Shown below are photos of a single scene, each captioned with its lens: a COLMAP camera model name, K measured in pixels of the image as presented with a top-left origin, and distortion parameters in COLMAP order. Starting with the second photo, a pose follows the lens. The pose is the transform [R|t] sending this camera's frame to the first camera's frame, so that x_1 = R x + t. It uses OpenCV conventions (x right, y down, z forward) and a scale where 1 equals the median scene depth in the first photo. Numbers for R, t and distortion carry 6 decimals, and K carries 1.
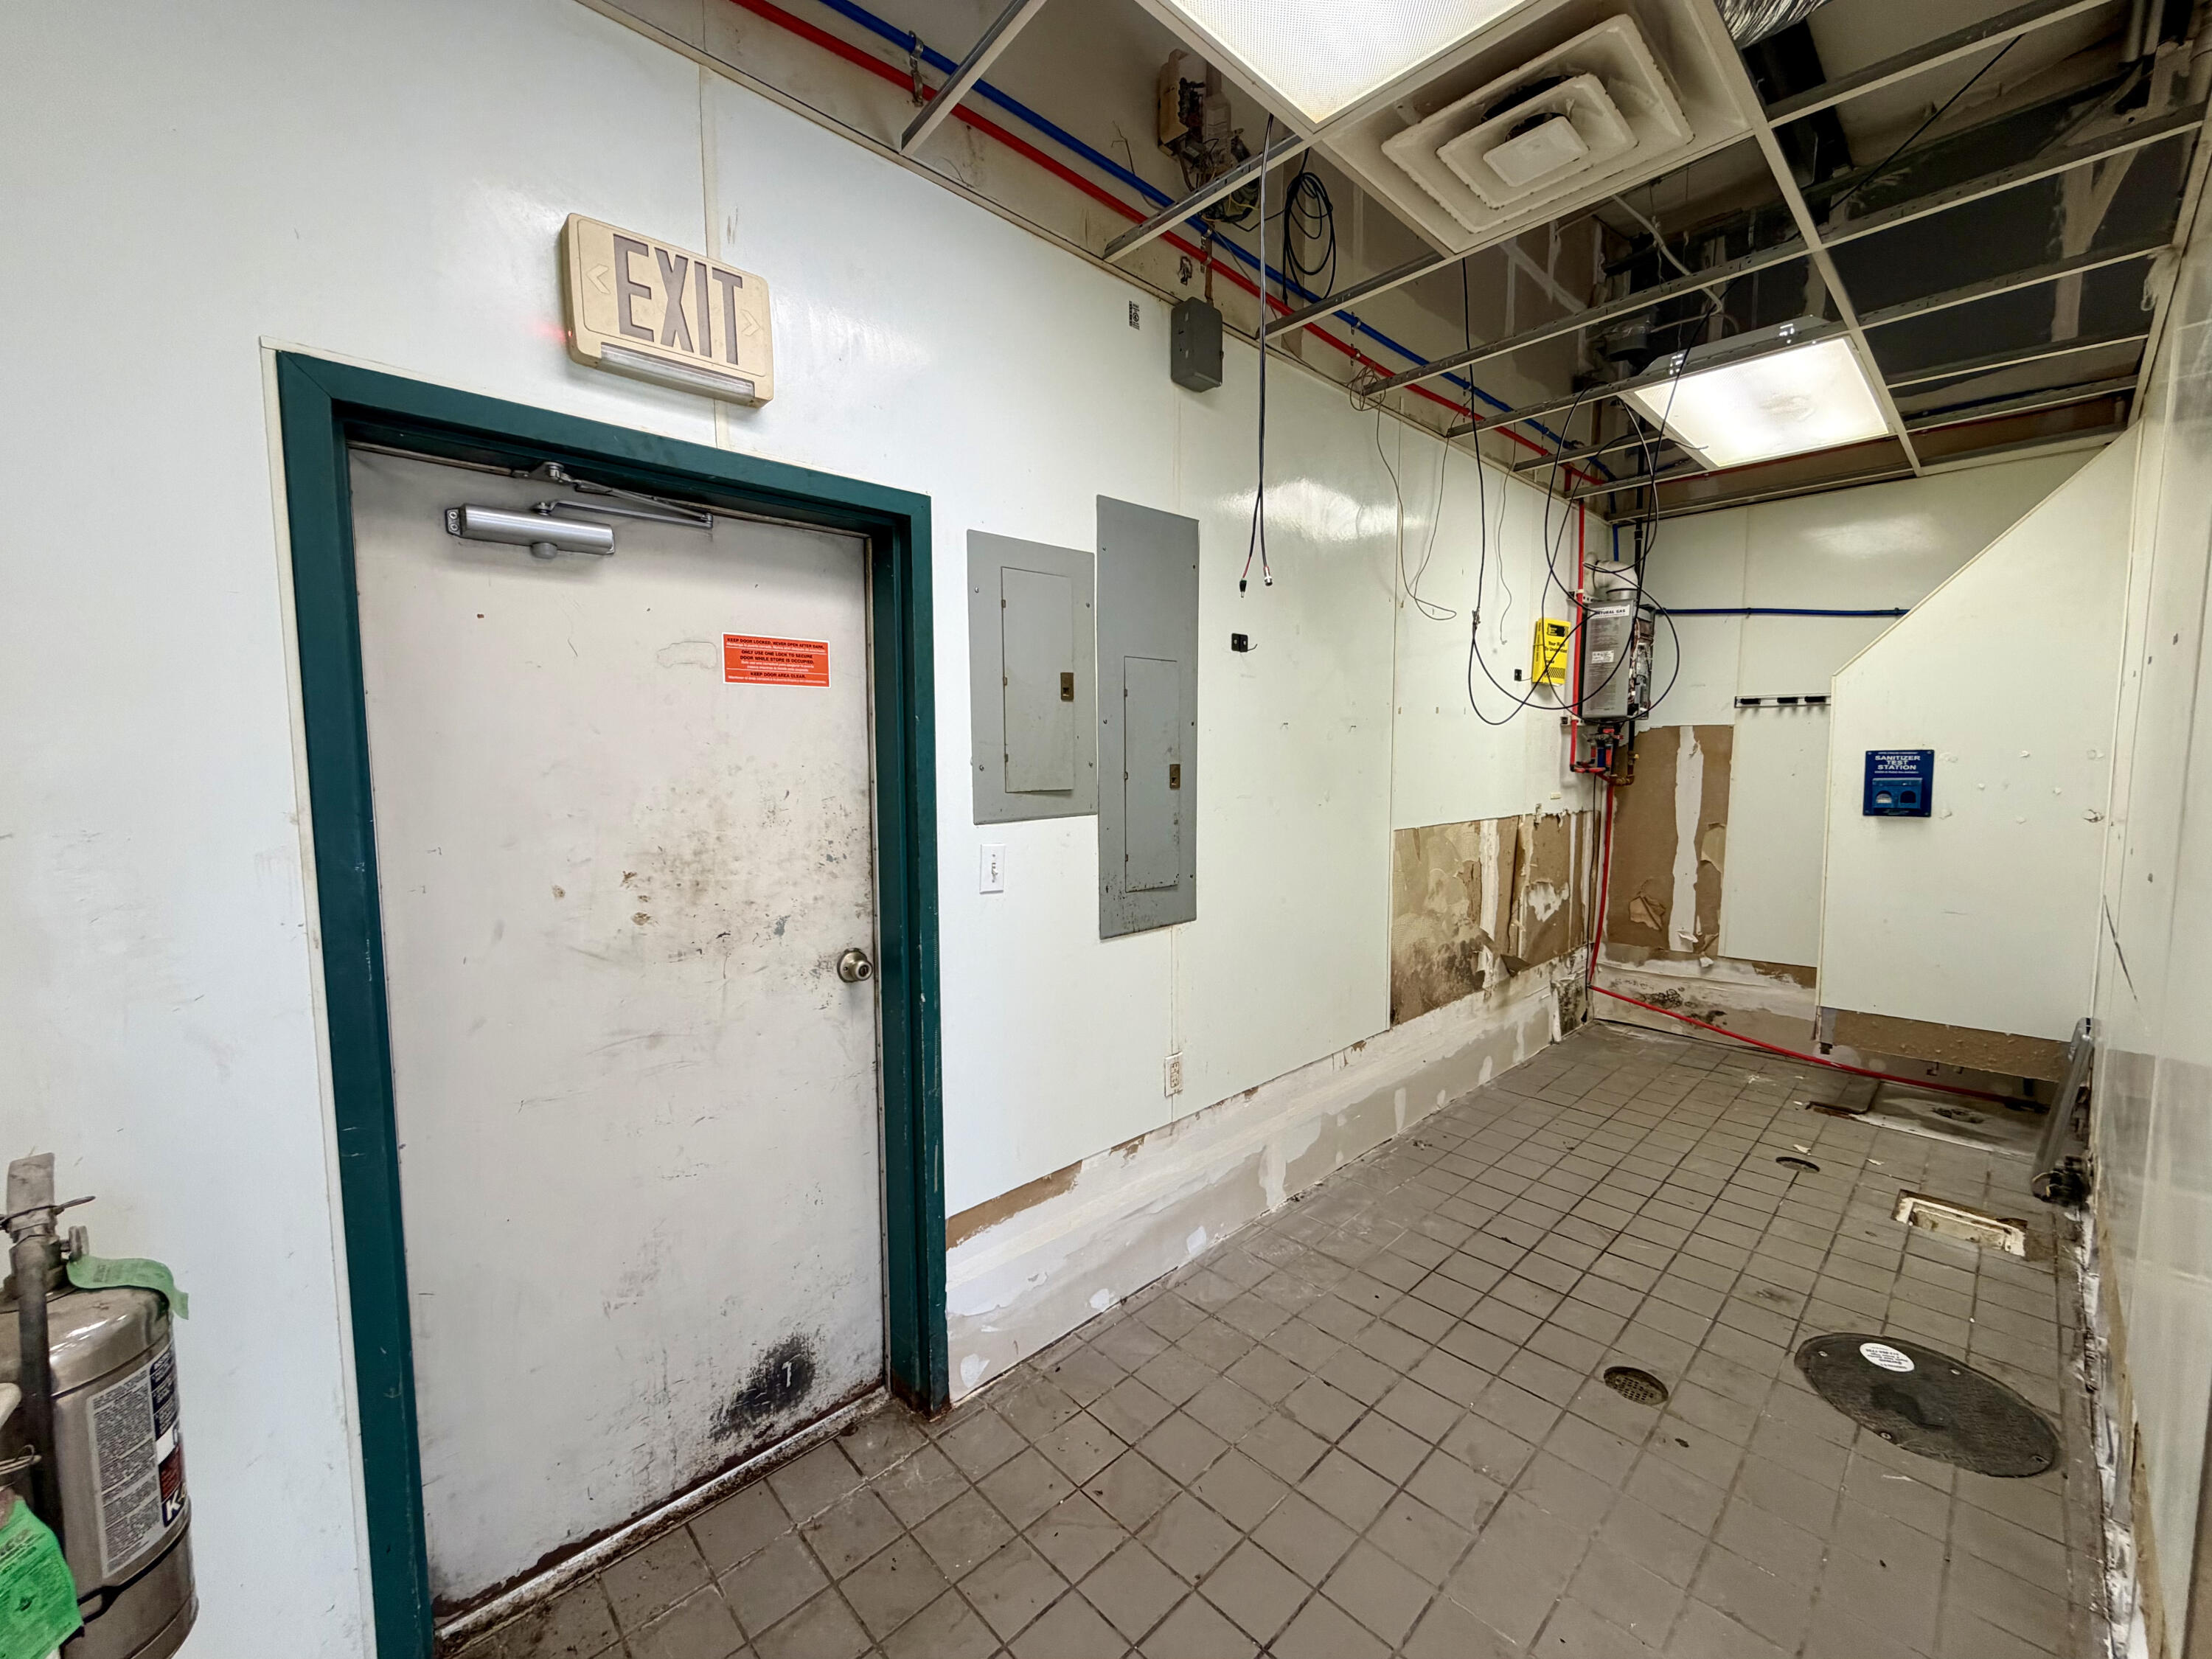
lens RADIAL K [[883.5, 0, 1098.9], [0, 883.5, 828.3], [0, 0, 1]] dist [0.002161, -0.000117]
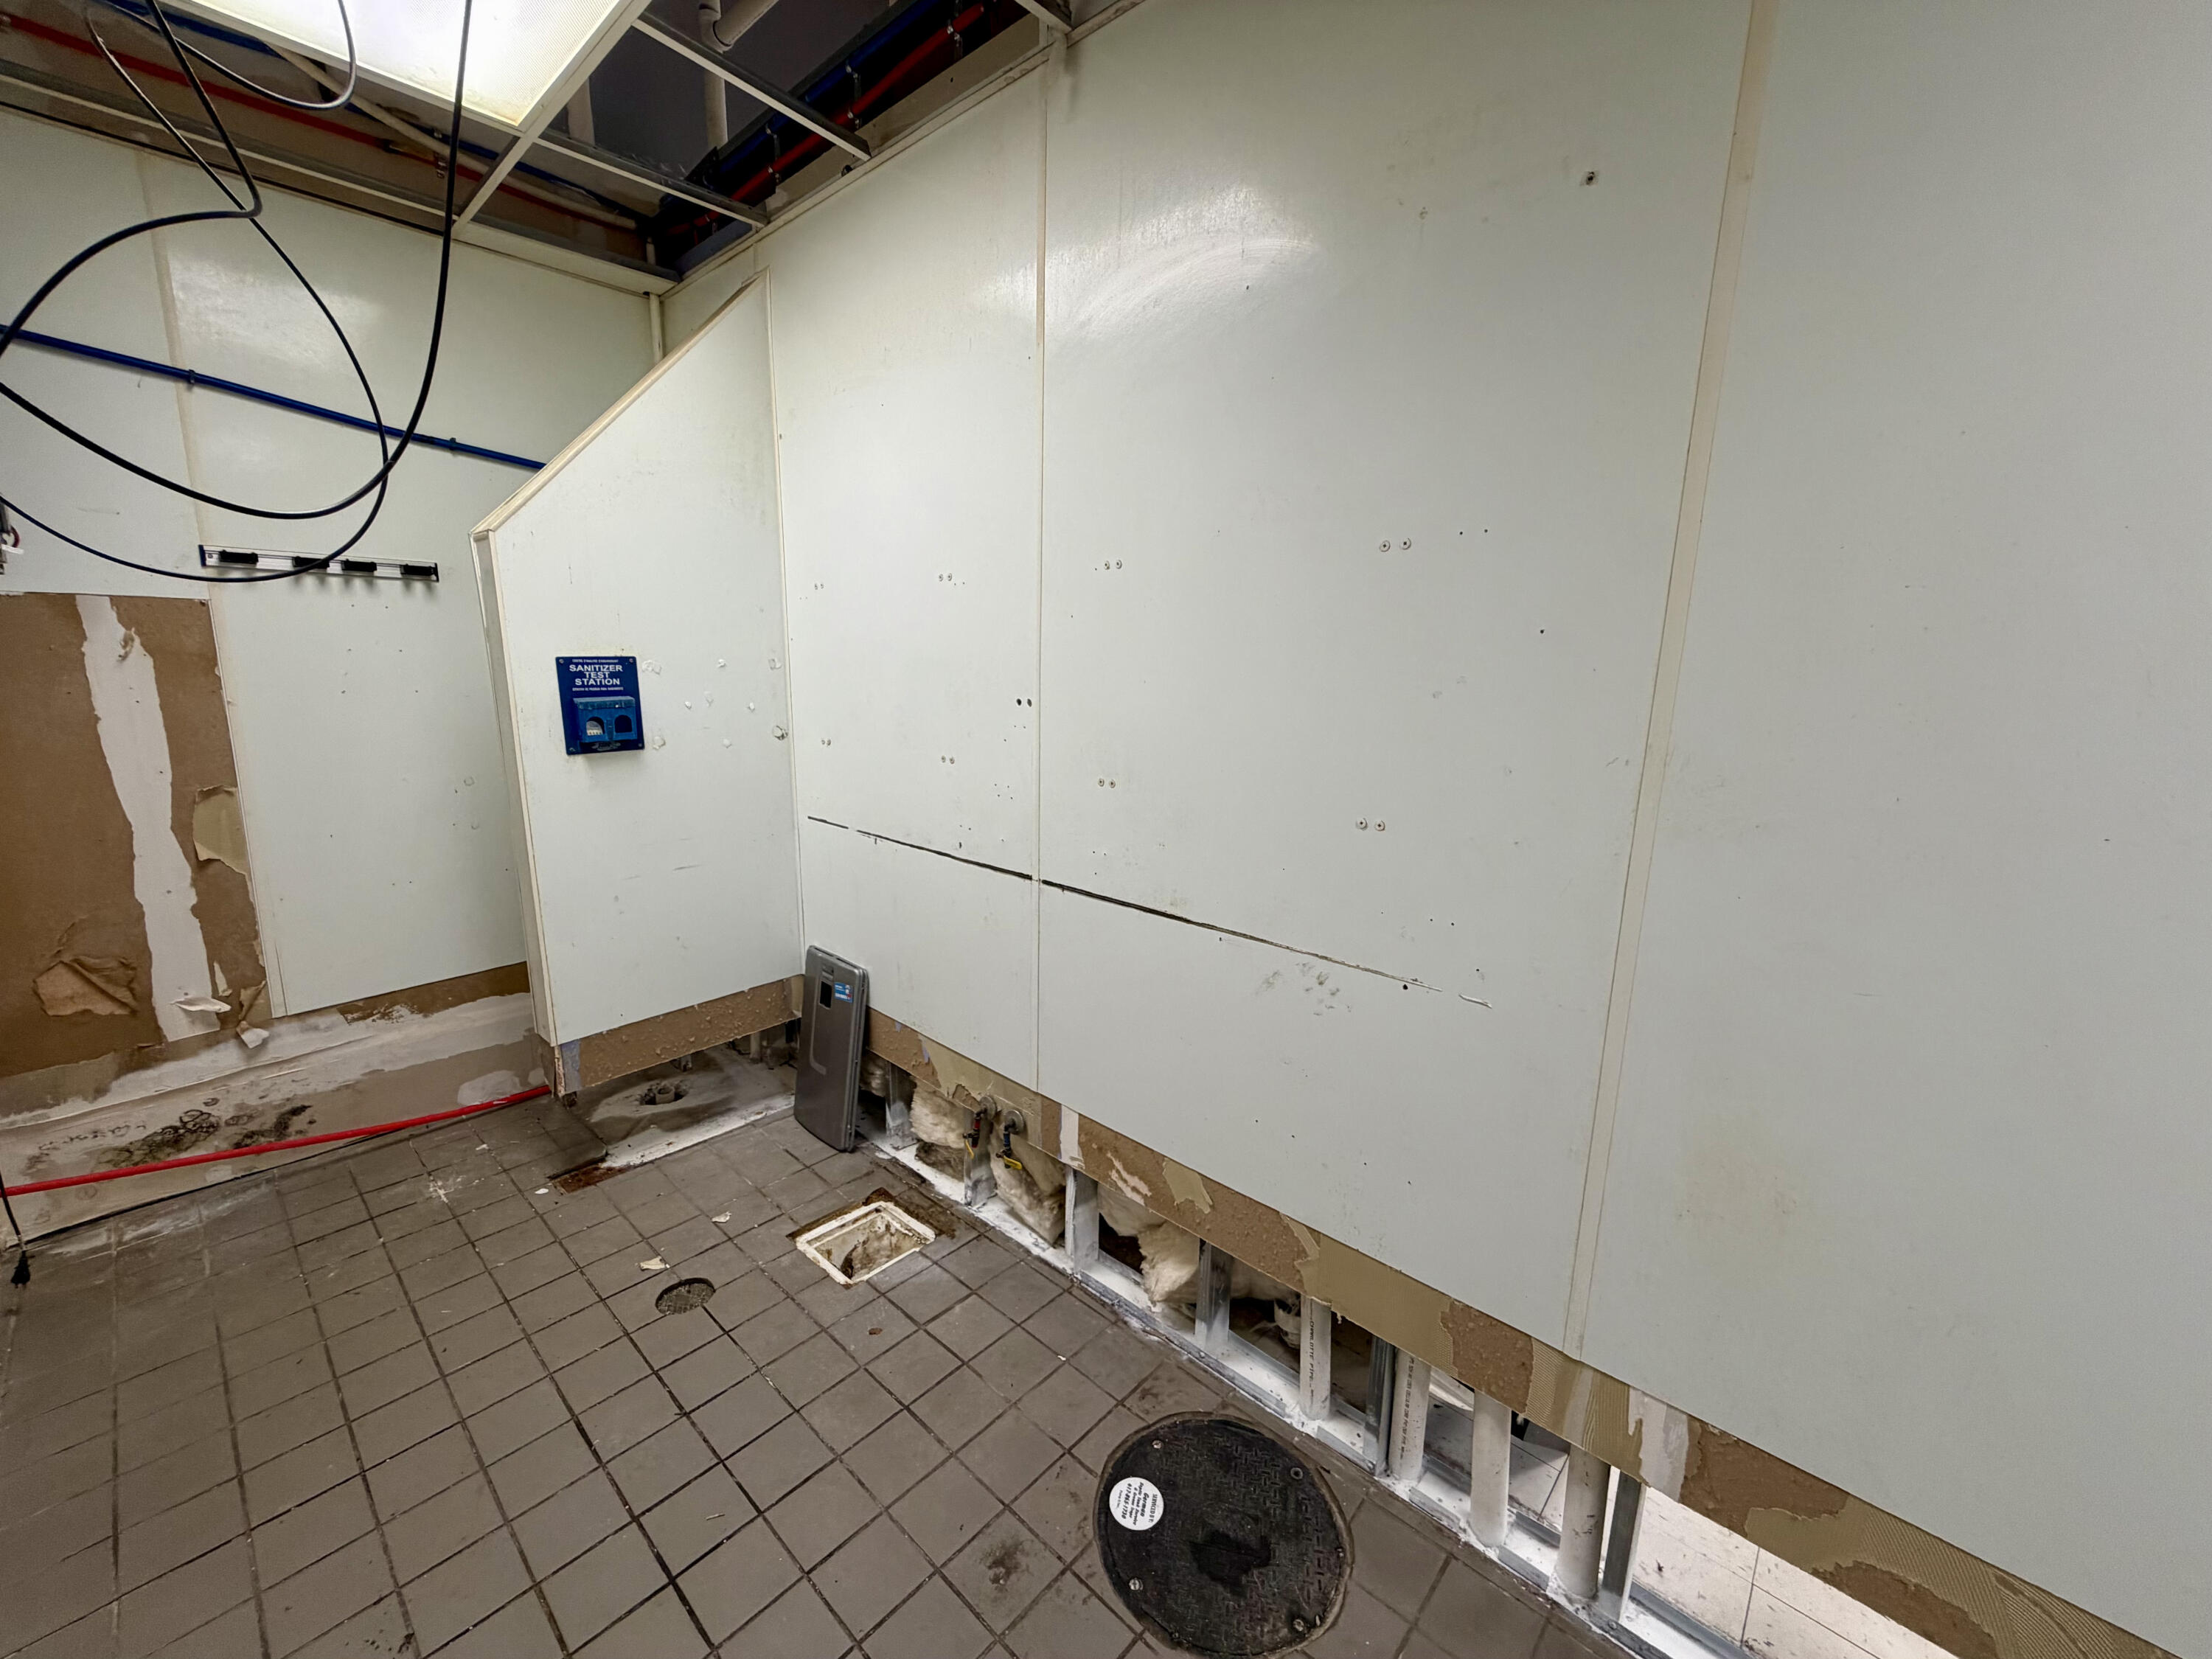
lens RADIAL K [[883.5, 0, 1098.9], [0, 883.5, 828.3], [0, 0, 1]] dist [0.002161, -0.000117]
pose [[-0.068503, -0.187059, 0.979957, 0.156855], [0.068916, 0.979031, 0.191699, -0.055531], [-0.995268, 0.080667, -0.054175, 0.586400]]
